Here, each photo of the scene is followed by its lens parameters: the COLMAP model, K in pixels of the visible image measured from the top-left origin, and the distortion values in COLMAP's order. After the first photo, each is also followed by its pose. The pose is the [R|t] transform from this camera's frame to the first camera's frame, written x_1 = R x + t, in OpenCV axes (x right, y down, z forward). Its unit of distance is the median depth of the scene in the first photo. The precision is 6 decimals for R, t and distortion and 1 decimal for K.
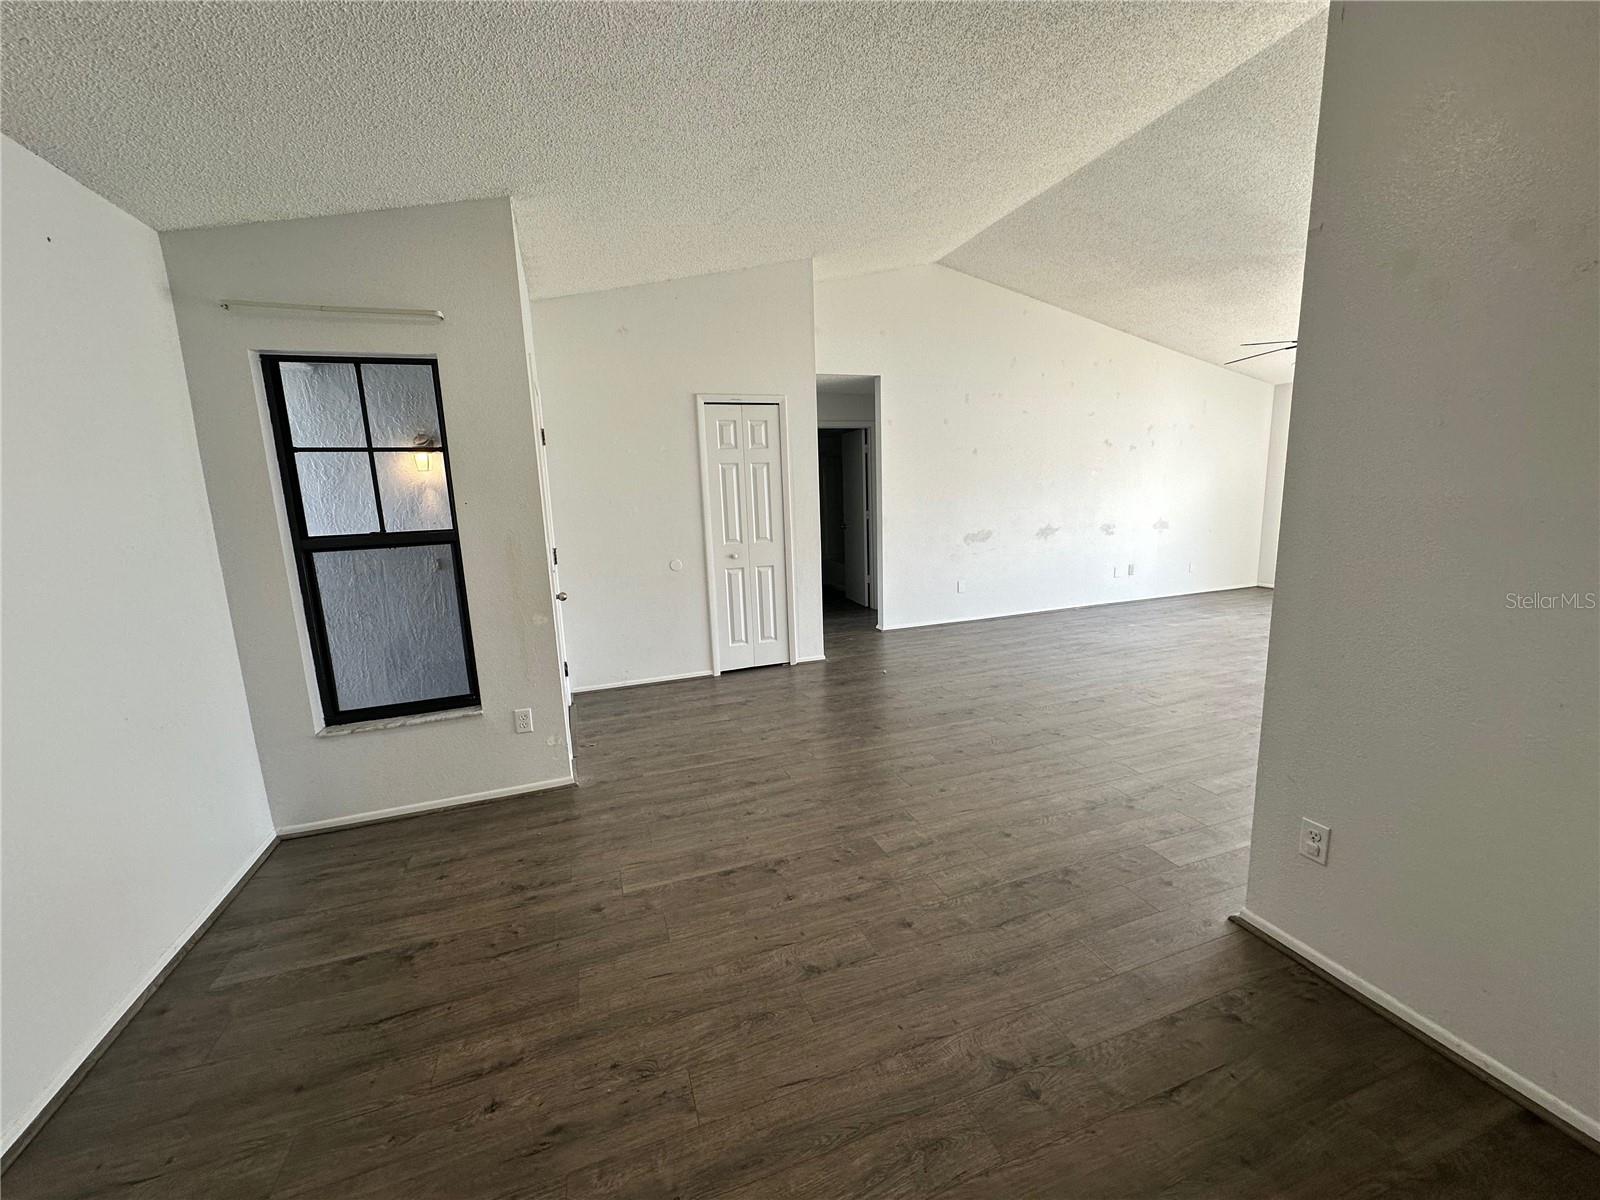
lens RADIAL K [[635.9, 0, 800.1], [0, 635.9, 599.3], [0, 0, 1]] dist [-0.002000, 0.000017]
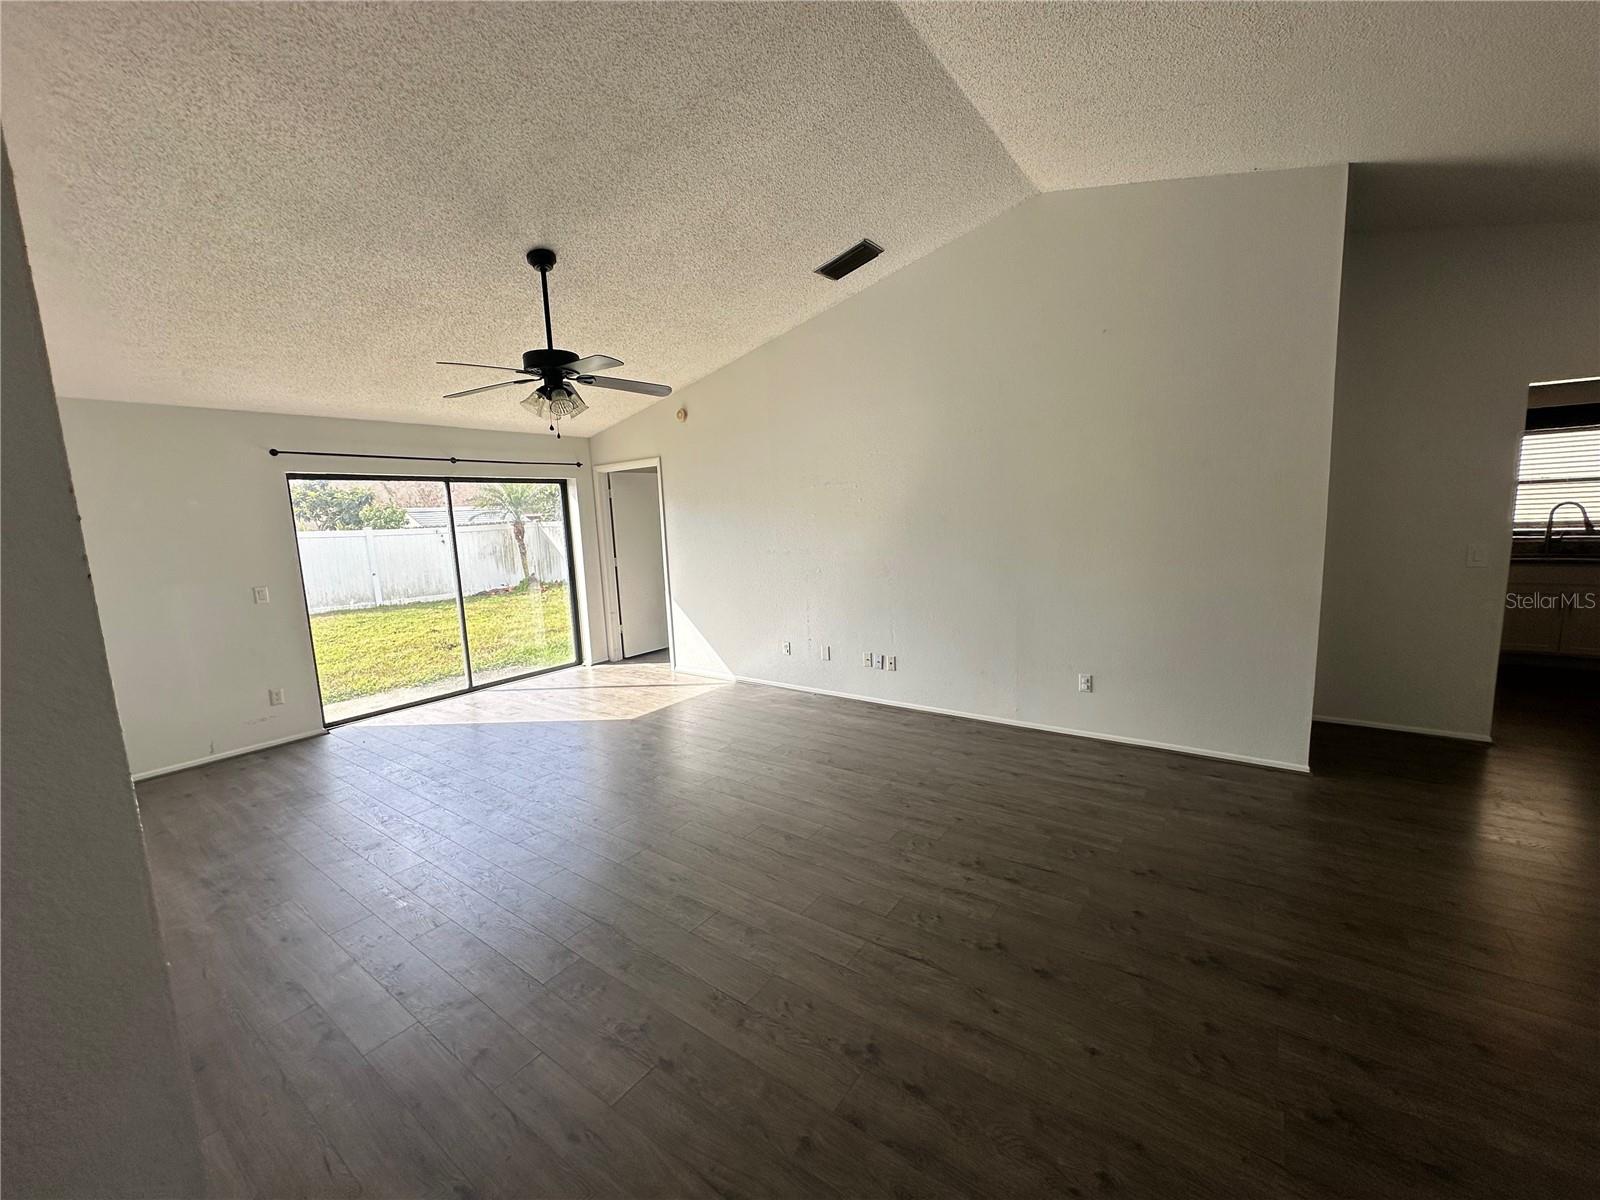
lens RADIAL K [[635.9, 0, 800.3], [0, 635.9, 600.6], [0, 0, 1]] dist [-0.002000, 0.000017]
pose [[-0.560654, -0.053237, 0.826337, 0.053786], [0.203515, 0.958462, 0.199831, -0.453366], [-0.802651, 0.280208, -0.526531, 2.279112]]
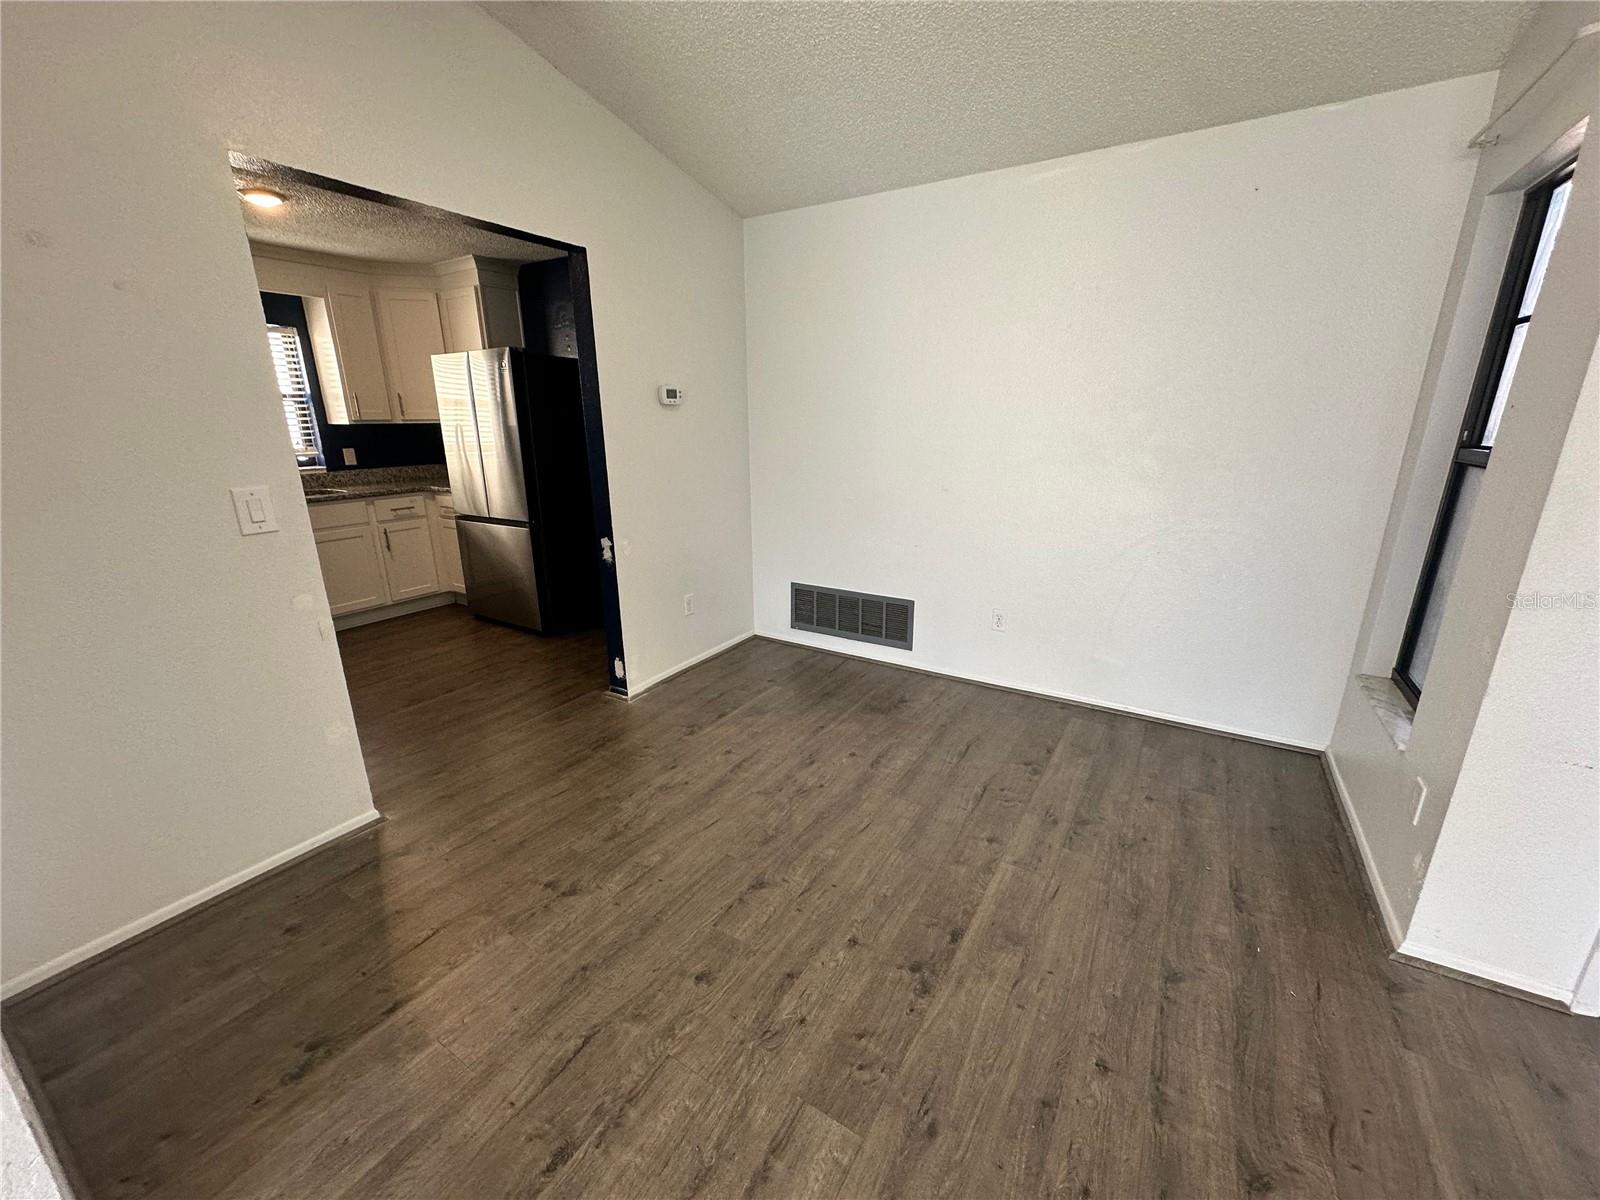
lens RADIAL K [[635.9, 0, 800.3], [0, 635.9, 601.7], [0, 0, 1]] dist [-0.002000, 0.000017]
pose [[-0.781259, 0.215742, -0.585738, 0.350471], [-0.070798, 0.901690, 0.426547, -0.207347], [0.620178, 0.374713, -0.689180, 1.166084]]
